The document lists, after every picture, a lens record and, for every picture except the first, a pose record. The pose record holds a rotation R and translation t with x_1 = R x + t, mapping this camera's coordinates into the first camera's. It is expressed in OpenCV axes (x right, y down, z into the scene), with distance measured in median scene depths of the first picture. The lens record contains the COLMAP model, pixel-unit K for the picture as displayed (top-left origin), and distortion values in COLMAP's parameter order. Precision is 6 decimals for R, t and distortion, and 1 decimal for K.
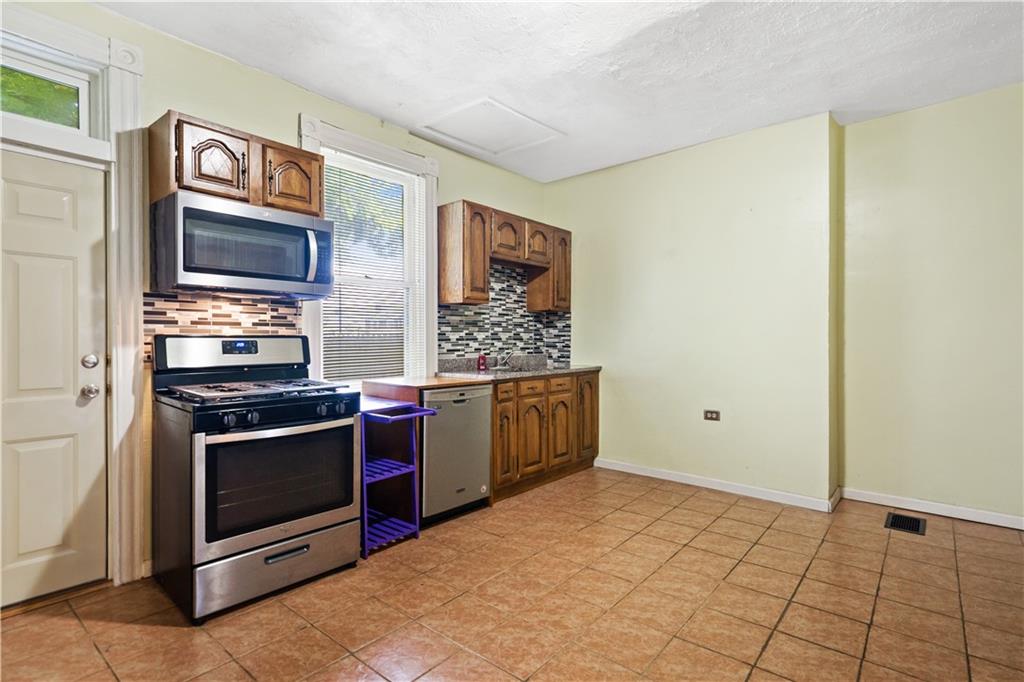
lens RADIAL K [[503.4, 0, 518.2], [0, 503.4, 339.6], [0, 0, 1]] dist [-0.001203, 0.003510]
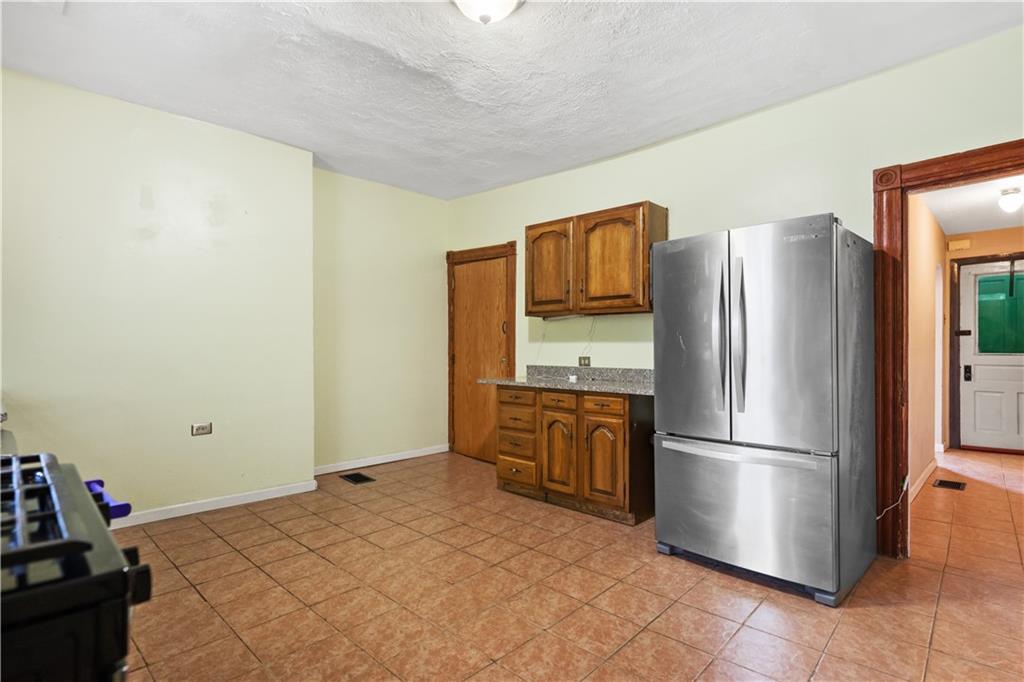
lens RADIAL K [[503.4, 0, 512.3], [0, 503.4, 346.4], [0, 0, 1]] dist [-0.001203, 0.003510]
pose [[0.062709, 0.001394, 0.998031, -0.585243], [-0.005278, 0.999986, -0.001065, 0.001455], [-0.998018, -0.005201, 0.062715, 0.492458]]
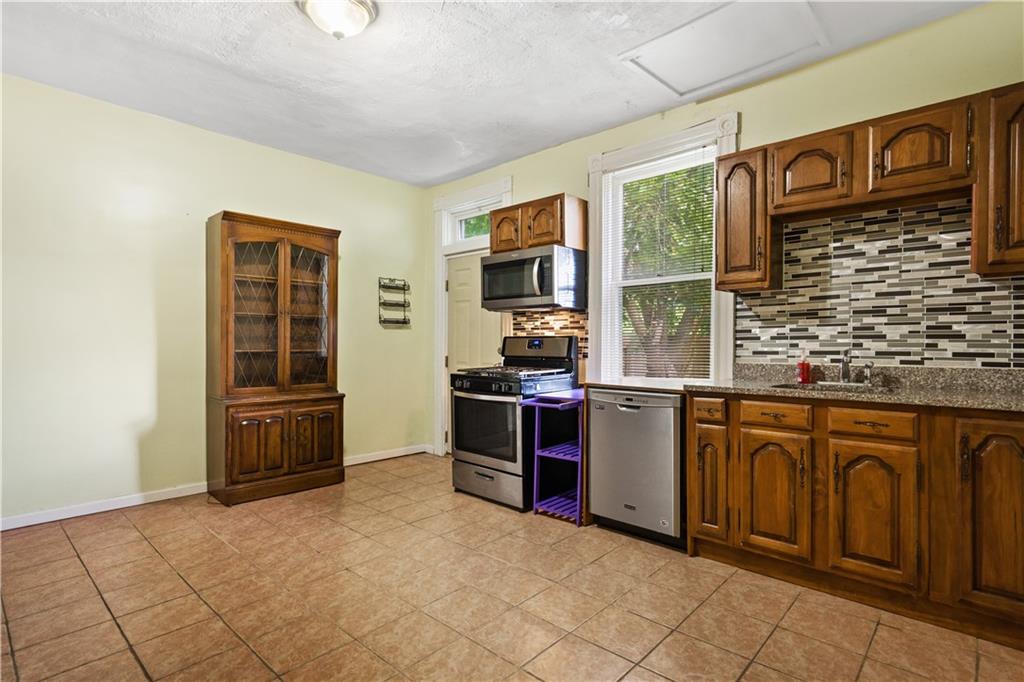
lens RADIAL K [[503.4, 0, 511.5], [0, 503.4, 342.0], [0, 0, 1]] dist [-0.001203, 0.003510]
pose [[-0.050299, 0.001113, -0.998734, 0.806944], [0.001261, 0.999999, 0.001051, 0.005702], [0.998733, -0.001207, -0.050300, 0.856802]]
